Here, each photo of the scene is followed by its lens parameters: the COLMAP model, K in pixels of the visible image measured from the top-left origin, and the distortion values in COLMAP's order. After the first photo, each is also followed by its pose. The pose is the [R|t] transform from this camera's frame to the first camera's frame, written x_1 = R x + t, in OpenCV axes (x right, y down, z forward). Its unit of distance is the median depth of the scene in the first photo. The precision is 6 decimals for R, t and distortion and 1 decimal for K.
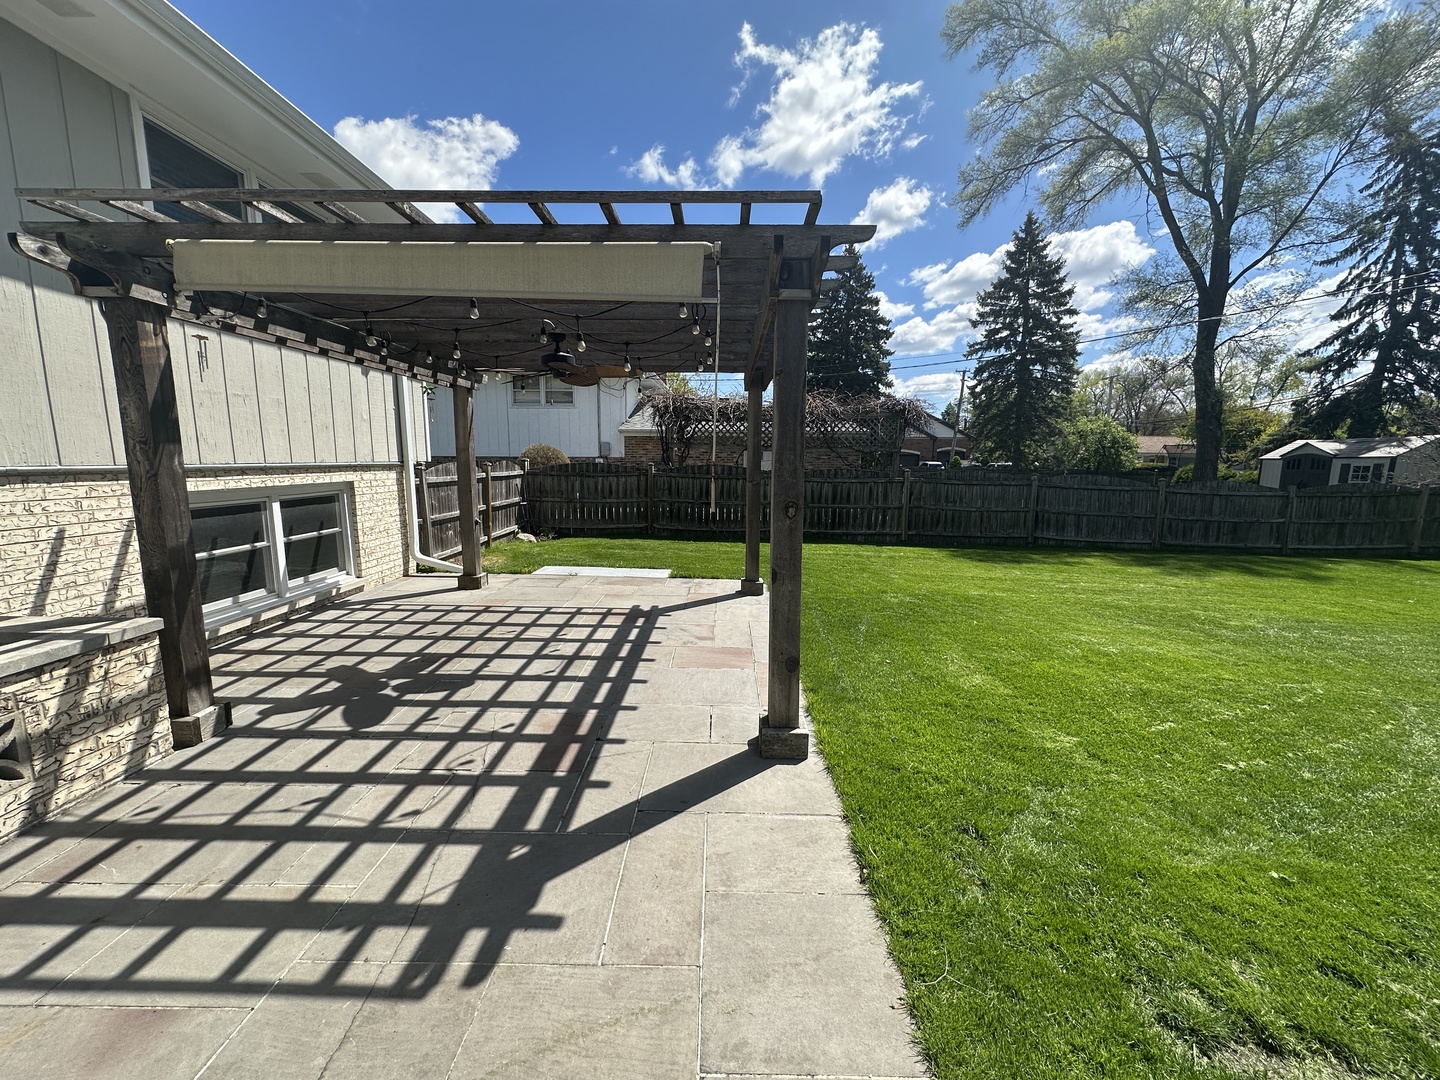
lens RADIAL K [[570.8, 0, 719.3], [0, 570.8, 536.7], [0, 0, 1]] dist [-0.009203, 0.001177]
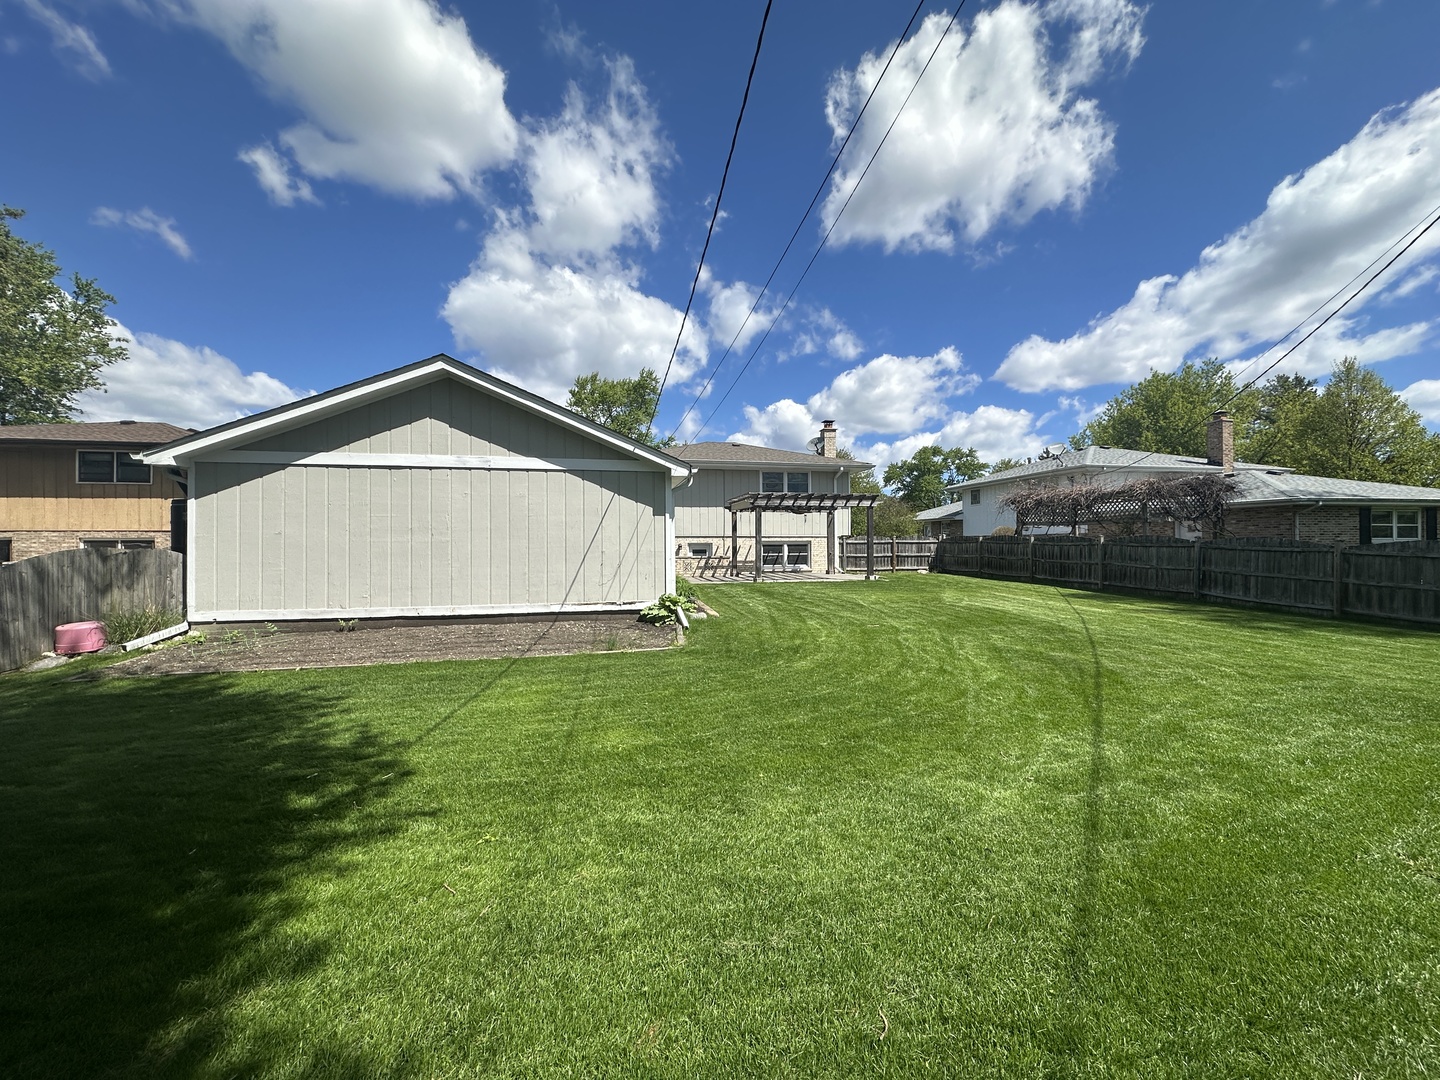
lens RADIAL K [[570.8, 0, 730.0], [0, 570.8, 545.1], [0, 0, 1]] dist [-0.009203, 0.001177]
pose [[0.232379, -0.005249, -0.972611, 1.428491], [-0.125265, 0.991496, -0.035280, 0.062299], [0.964525, 0.130032, 0.229746, -0.159929]]
